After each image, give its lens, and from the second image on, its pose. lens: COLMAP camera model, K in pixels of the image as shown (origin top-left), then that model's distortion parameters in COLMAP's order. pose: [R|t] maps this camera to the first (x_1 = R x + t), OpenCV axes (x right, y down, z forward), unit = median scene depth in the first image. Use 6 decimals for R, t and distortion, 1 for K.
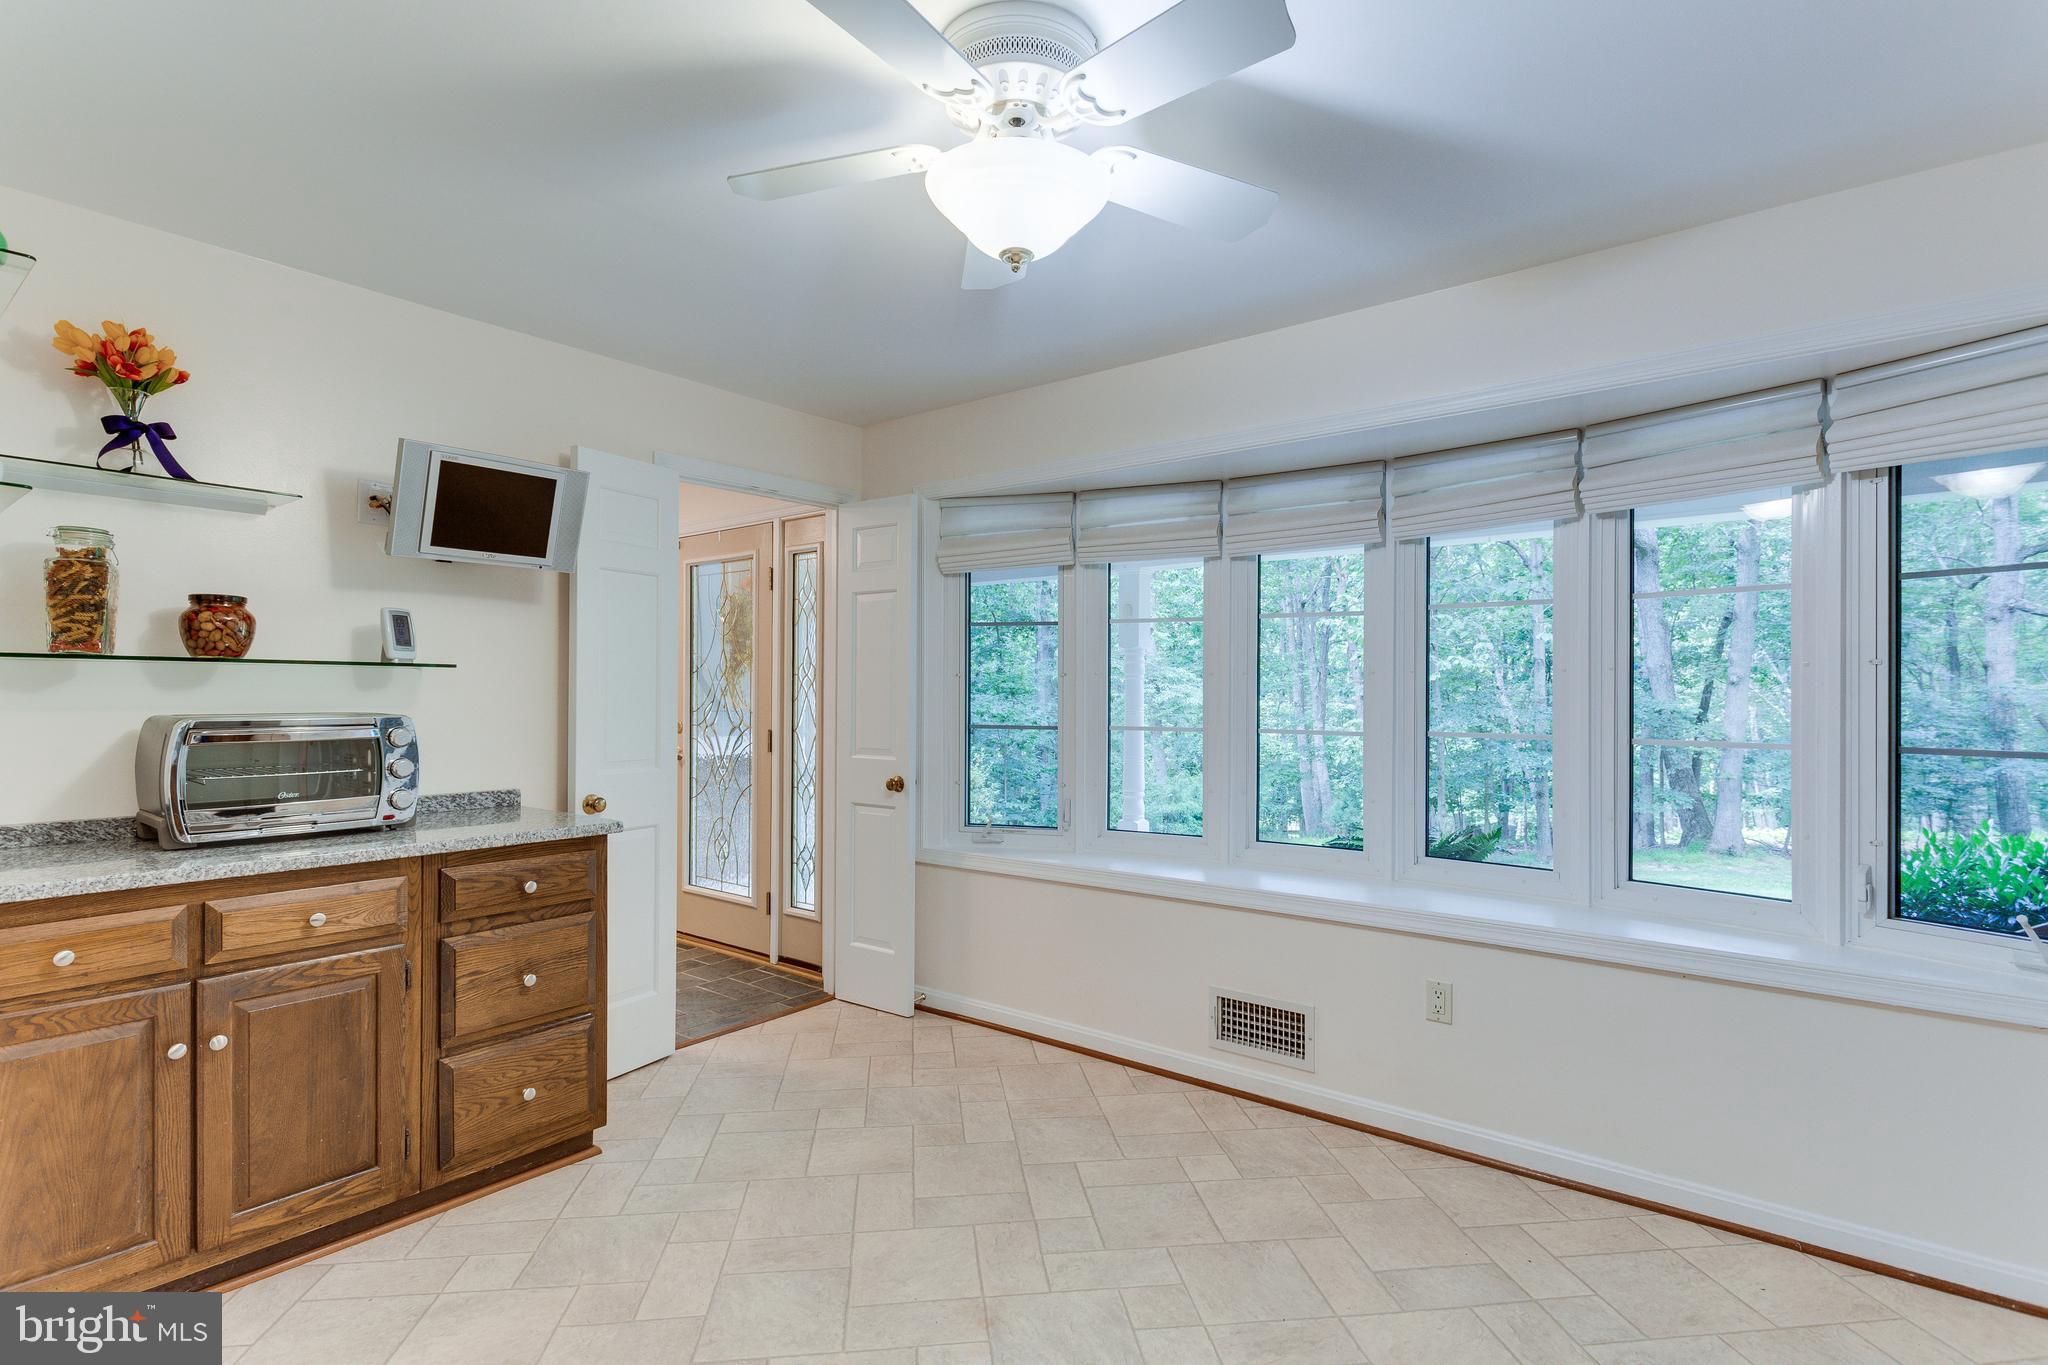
lens RADIAL K [[998.5, 0, 1017.7], [0, 998.5, 690.2], [0, 0, 1]] dist [0.002087, 0.000388]
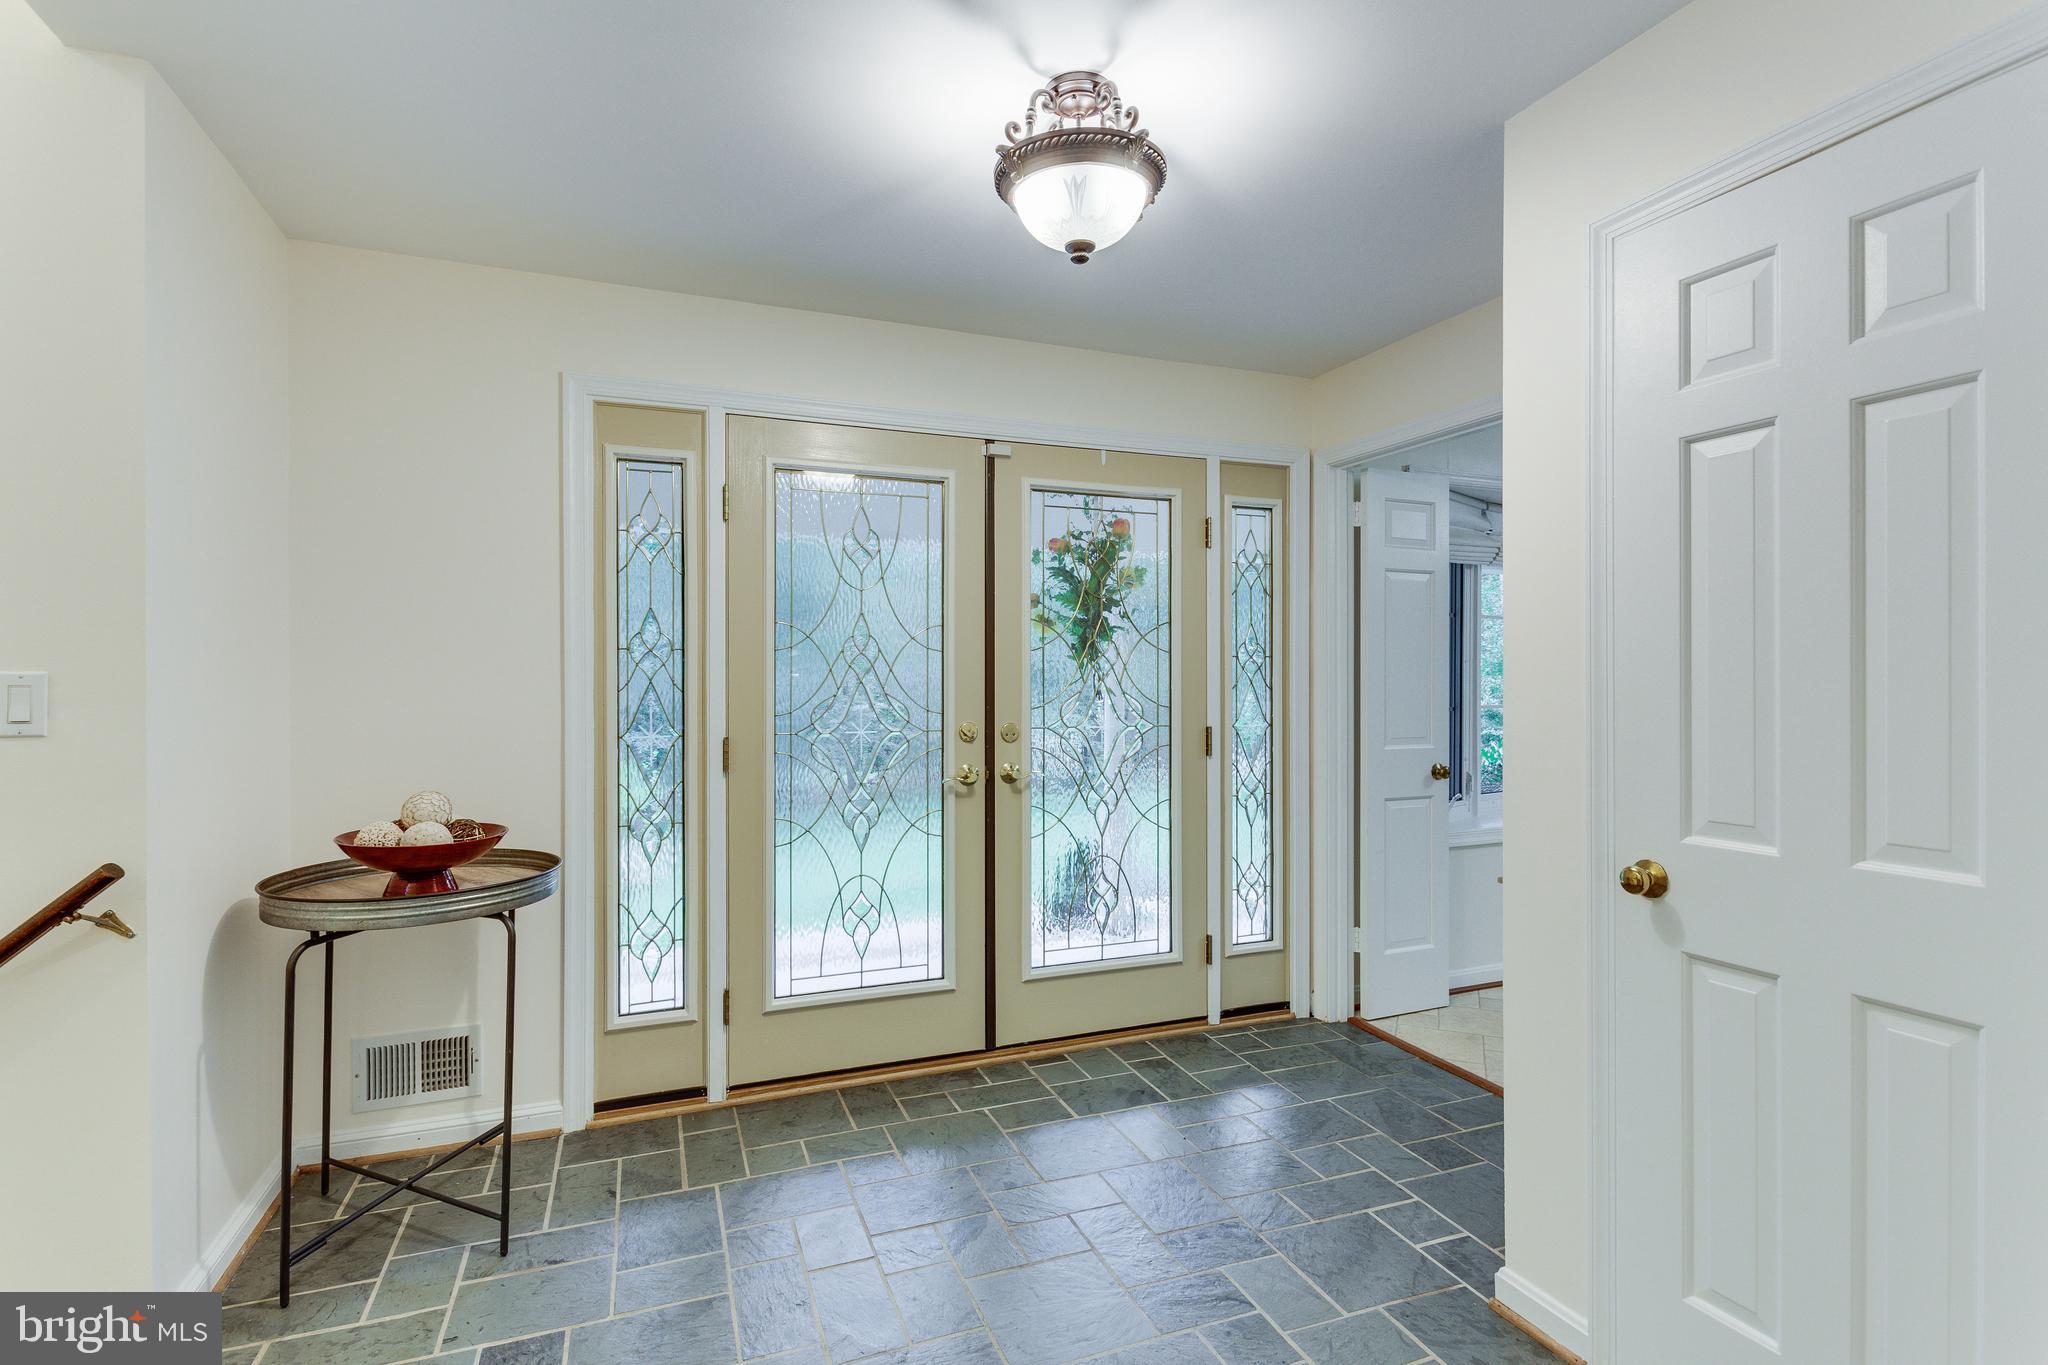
lens RADIAL K [[998.5, 0, 1017.7], [0, 998.5, 690.2], [0, 0, 1]] dist [0.002087, 0.000388]
pose [[0.490456, -0.006327, 0.871443, -1.005264], [-0.003148, 0.999954, 0.009032, 0.003781], [-0.871460, -0.007173, 0.490413, 0.750693]]
